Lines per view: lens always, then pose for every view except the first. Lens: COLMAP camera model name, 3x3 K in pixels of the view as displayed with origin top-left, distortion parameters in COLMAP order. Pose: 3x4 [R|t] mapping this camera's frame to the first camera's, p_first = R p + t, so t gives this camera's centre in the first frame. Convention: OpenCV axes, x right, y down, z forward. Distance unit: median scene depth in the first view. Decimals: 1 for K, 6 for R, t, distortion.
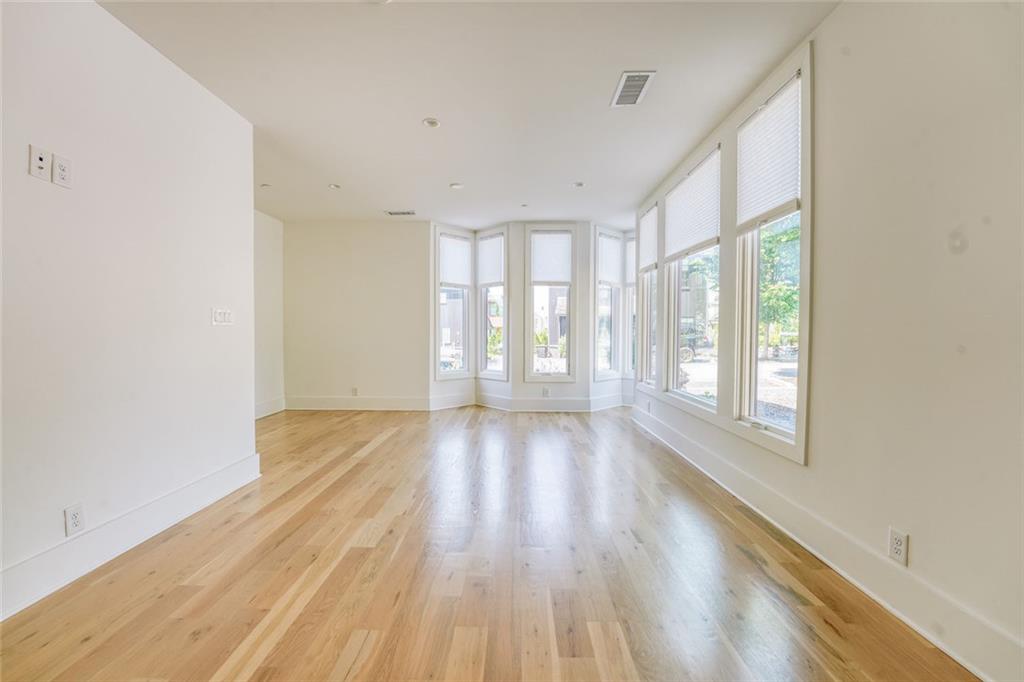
lens RADIAL K [[426.2, 0, 508.0], [0, 426.2, 344.9], [0, 0, 1]] dist [-0.028677, 0.003875]
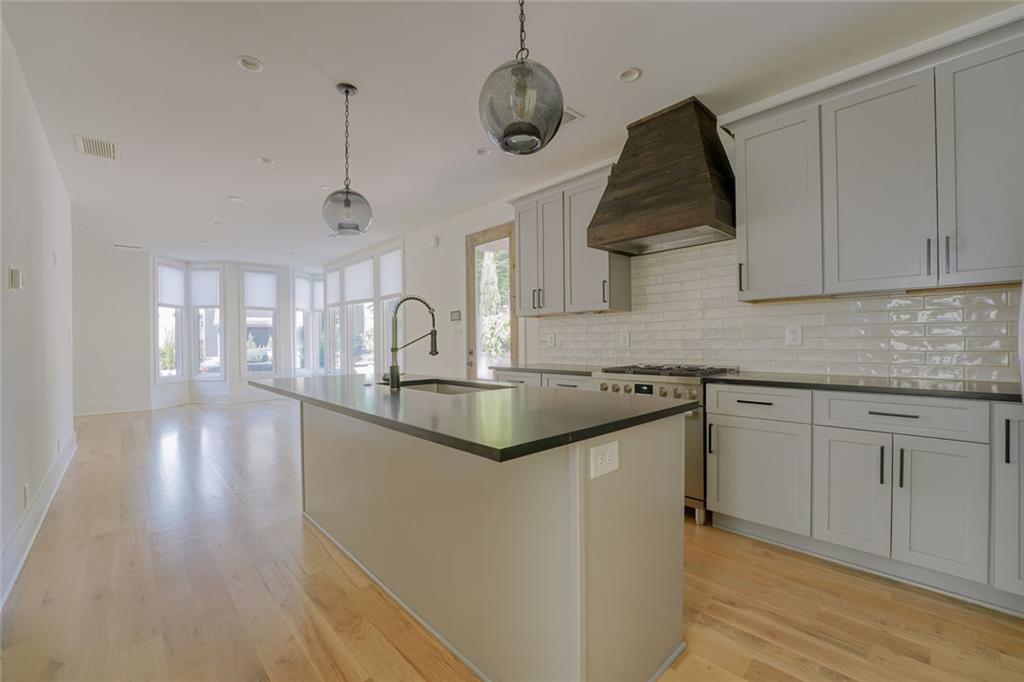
lens RADIAL K [[420.5, 0, 508.6], [0, 420.5, 344.4], [0, 0, 1]] dist [-0.027744, 0.002478]
pose [[0.716958, -0.013246, 0.696990, -0.457242], [0.030647, 0.999452, -0.012531, 0.026750], [-0.696442, 0.030345, 0.716971, -0.924693]]
